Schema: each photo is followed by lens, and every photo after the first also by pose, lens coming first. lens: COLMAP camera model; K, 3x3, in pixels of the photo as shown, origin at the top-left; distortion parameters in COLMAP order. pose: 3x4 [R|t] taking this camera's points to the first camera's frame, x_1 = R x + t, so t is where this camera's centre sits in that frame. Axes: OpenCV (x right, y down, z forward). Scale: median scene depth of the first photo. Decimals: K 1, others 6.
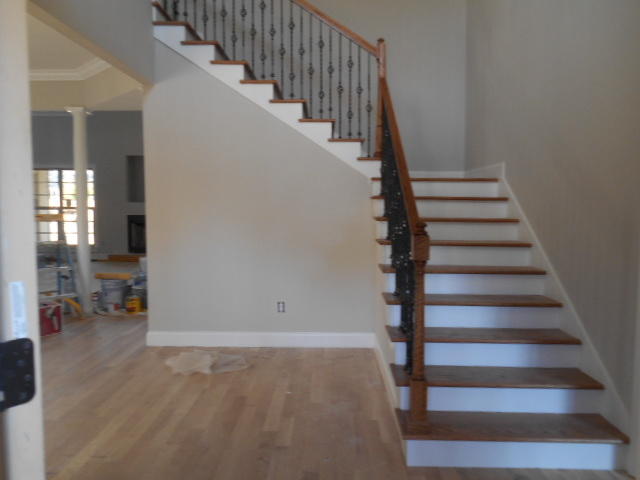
lens RADIAL K [[508.5, 0, 321.8], [0, 508.5, 240.8], [0, 0, 1]] dist [-0.000904, -0.010008]
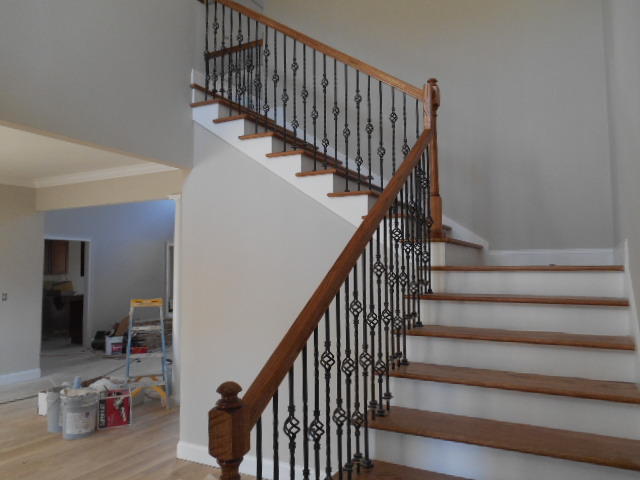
lens RADIAL K [[508.5, 0, 319.7], [0, 508.5, 238.9], [0, 0, 1]] dist [-0.000904, -0.010008]
pose [[0.894572, -0.031363, -0.445821, 0.291431], [-0.027076, 0.991899, -0.124108, -0.069630], [0.446102, 0.123095, 0.886477, 0.294439]]
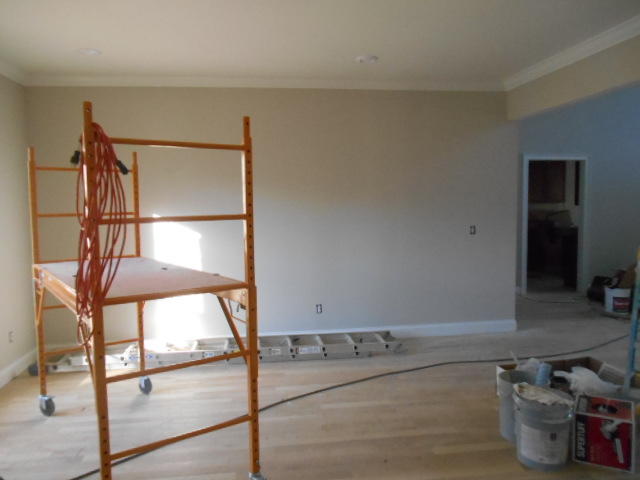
lens RADIAL K [[508.5, 0, 322.0], [0, 508.5, 236.7], [0, 0, 1]] dist [-0.000904, -0.010008]
pose [[0.181216, 0.067152, -0.981148, -0.064795], [-0.061198, 0.996502, 0.056900, -0.092587], [0.981537, 0.049733, 0.184692, 0.641649]]
